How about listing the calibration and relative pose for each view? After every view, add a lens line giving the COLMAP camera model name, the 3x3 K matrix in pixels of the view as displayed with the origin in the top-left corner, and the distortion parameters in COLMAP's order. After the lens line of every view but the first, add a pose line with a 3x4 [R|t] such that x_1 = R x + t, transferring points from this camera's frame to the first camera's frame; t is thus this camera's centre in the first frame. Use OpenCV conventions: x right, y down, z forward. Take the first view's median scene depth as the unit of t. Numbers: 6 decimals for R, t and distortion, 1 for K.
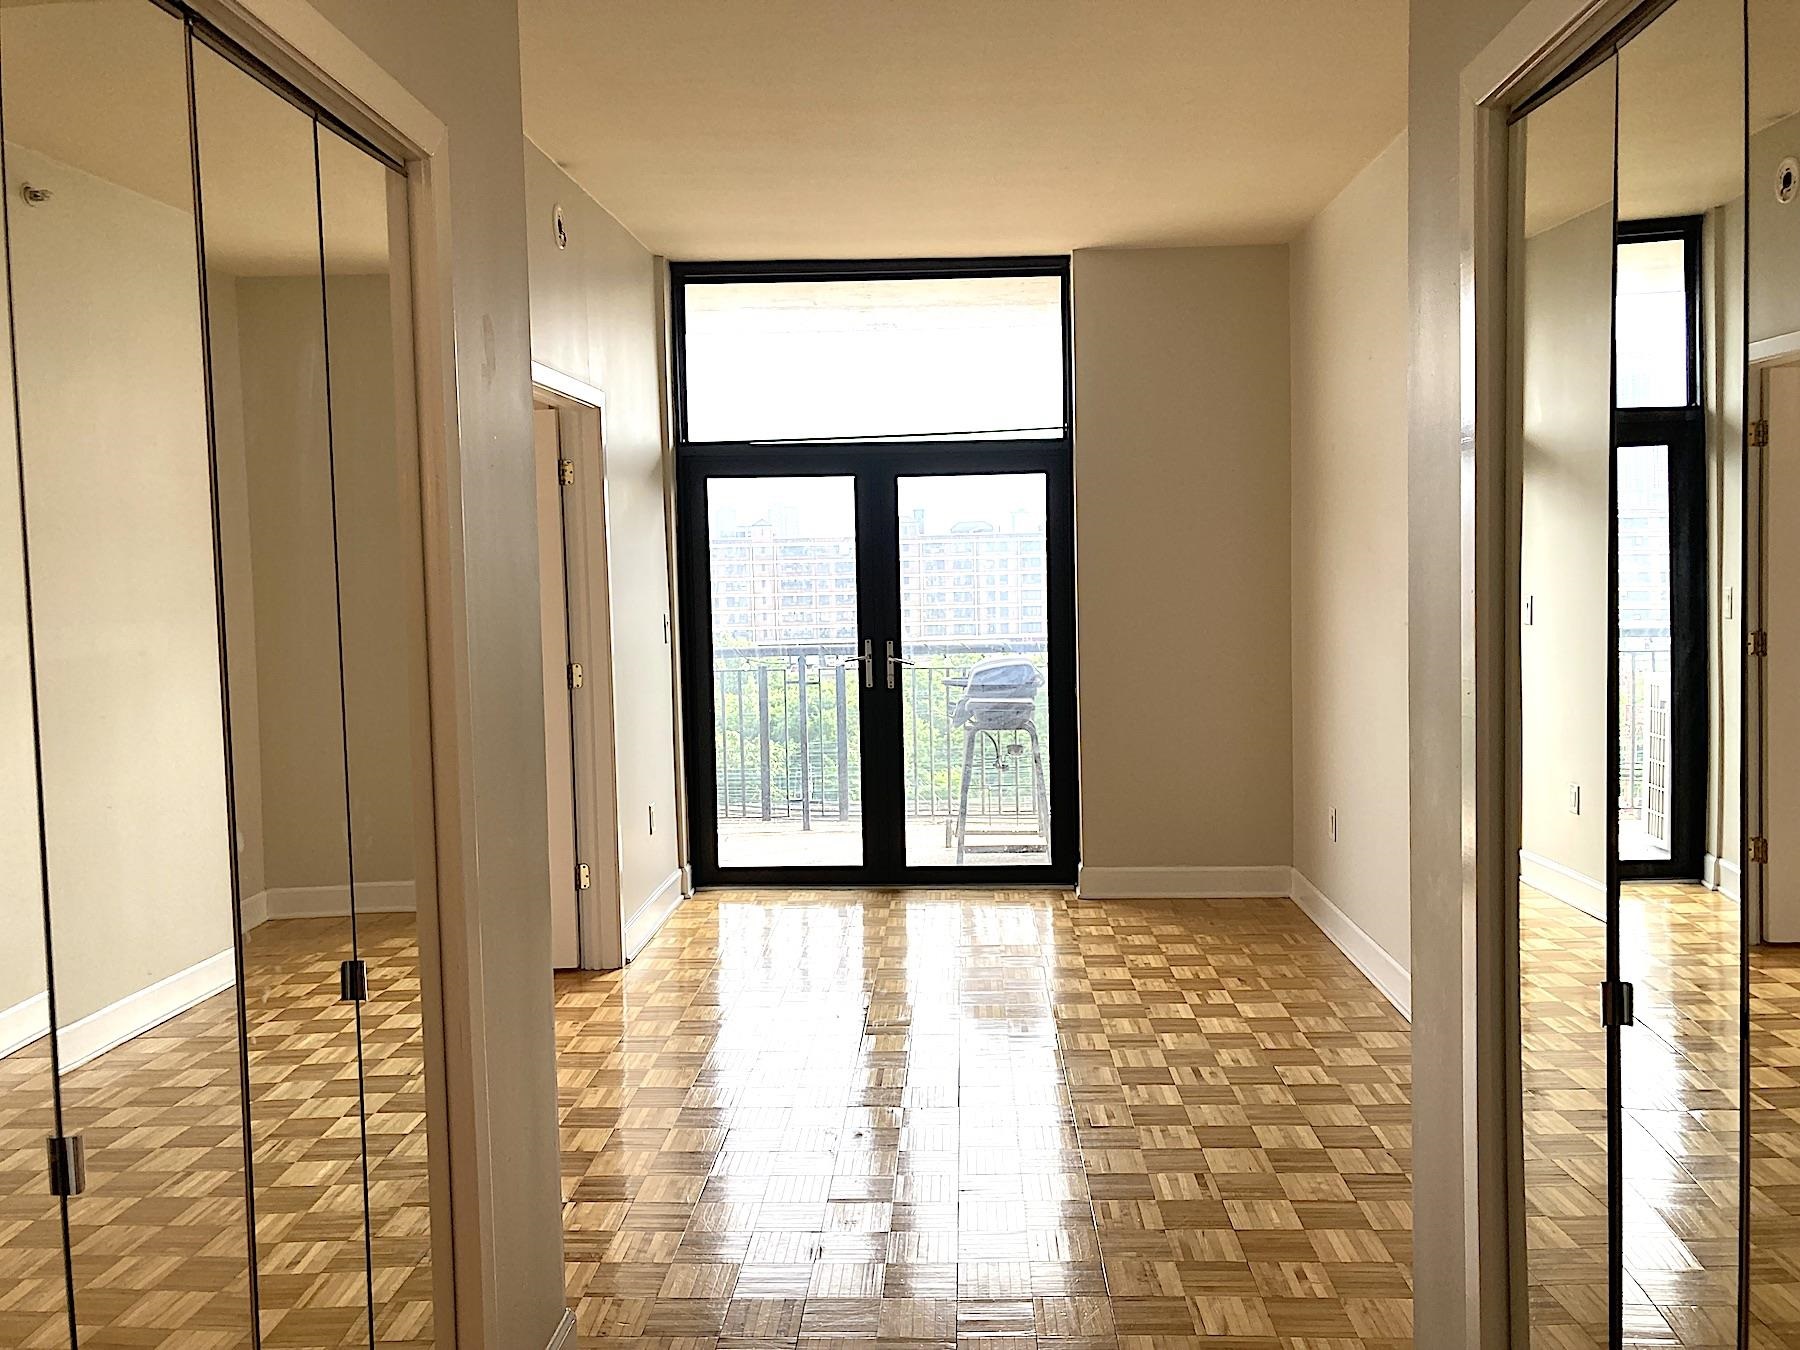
lens RADIAL K [[1457.6, 0, 894.6], [0, 1457.6, 674.4], [0, 0, 1]] dist [0.030478, -0.021728]
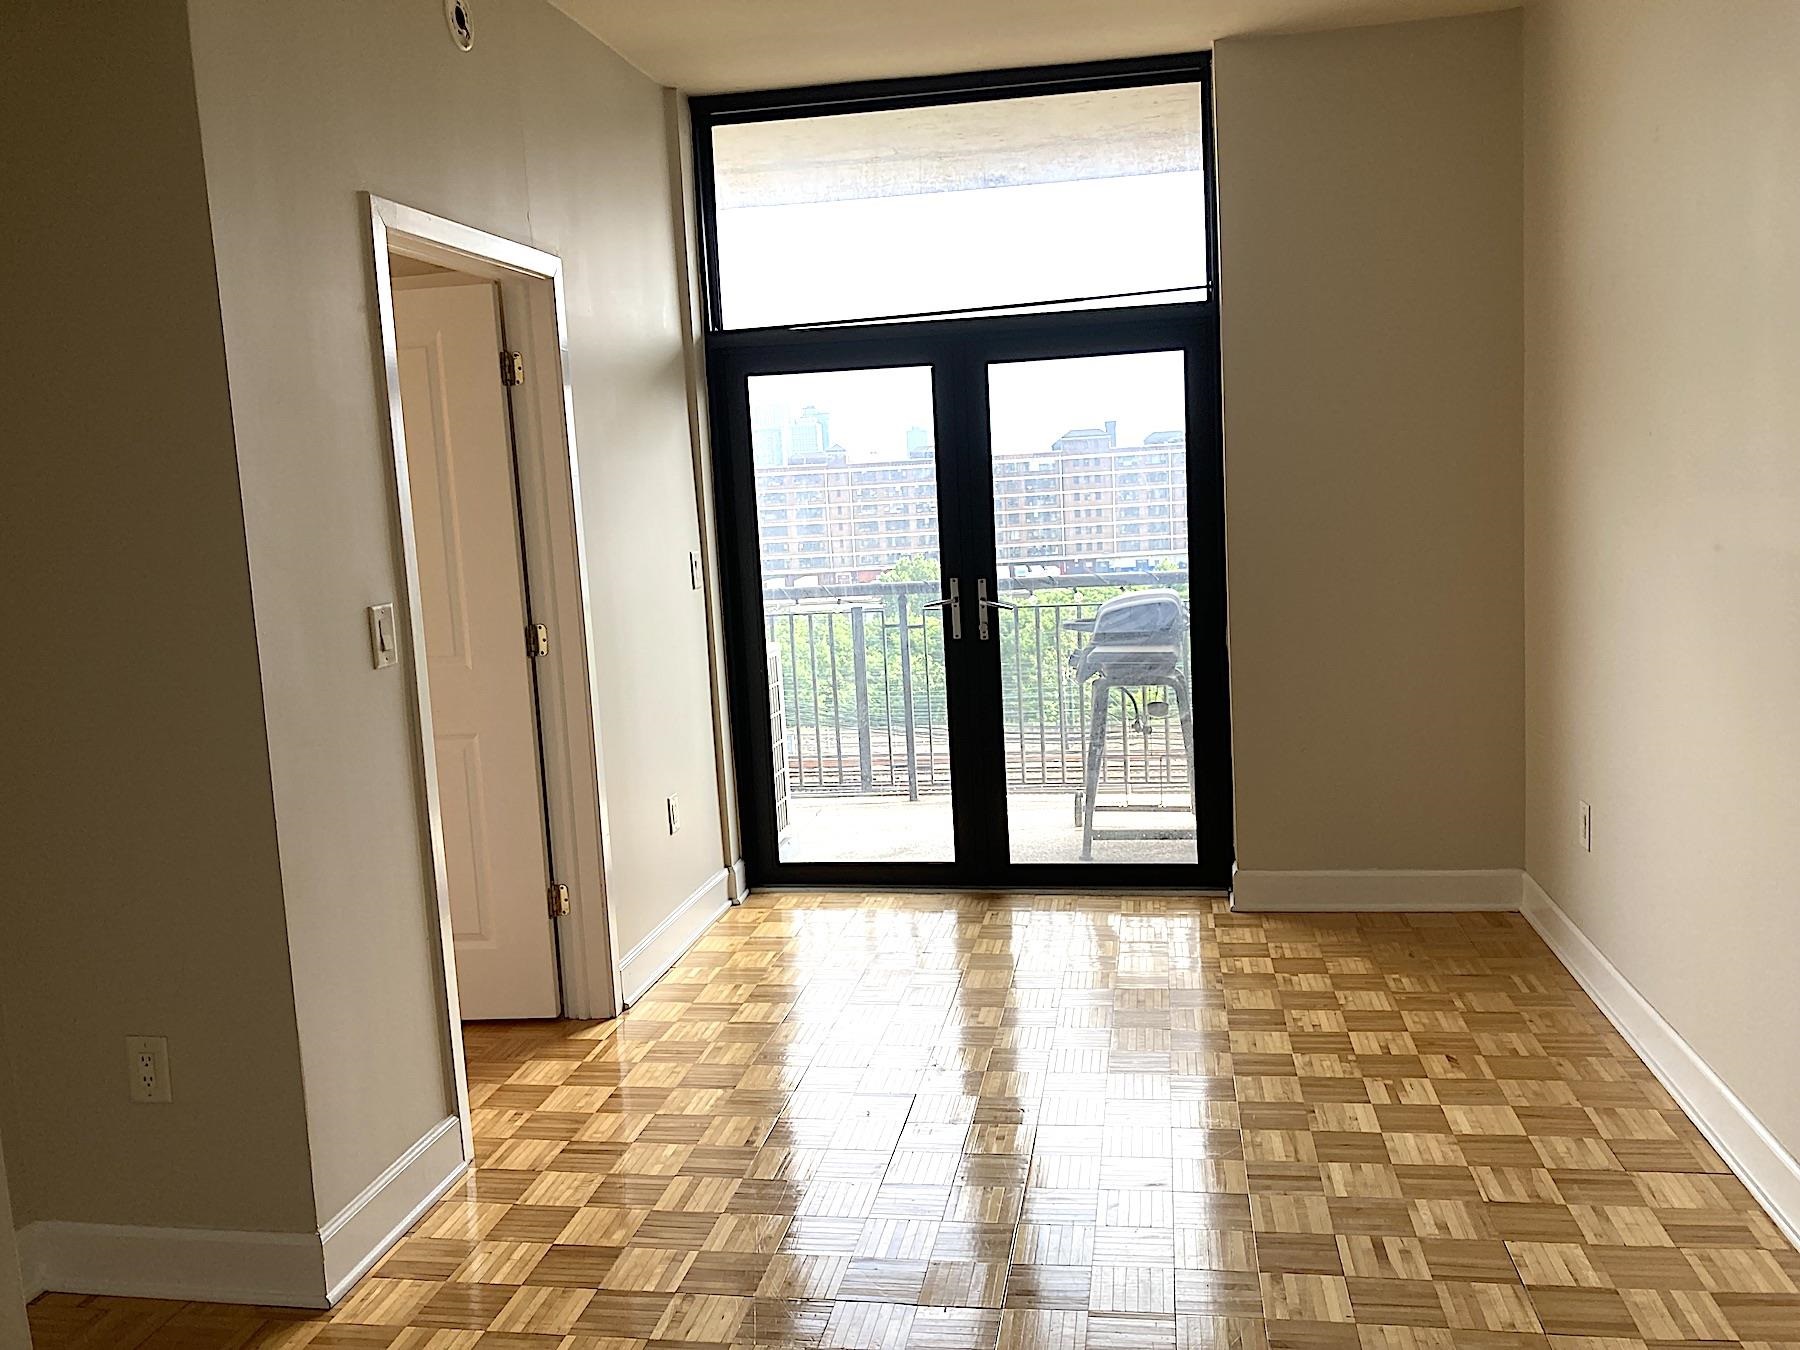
lens RADIAL K [[1457.6, 0, 907.2], [0, 1457.6, 678.3], [0, 0, 1]] dist [0.030478, -0.021728]
pose [[0.991828, -0.014629, -0.126738, 0.055679], [0.021982, 0.998143, 0.056812, -0.014925], [0.125672, -0.059133, 0.990308, 0.225292]]
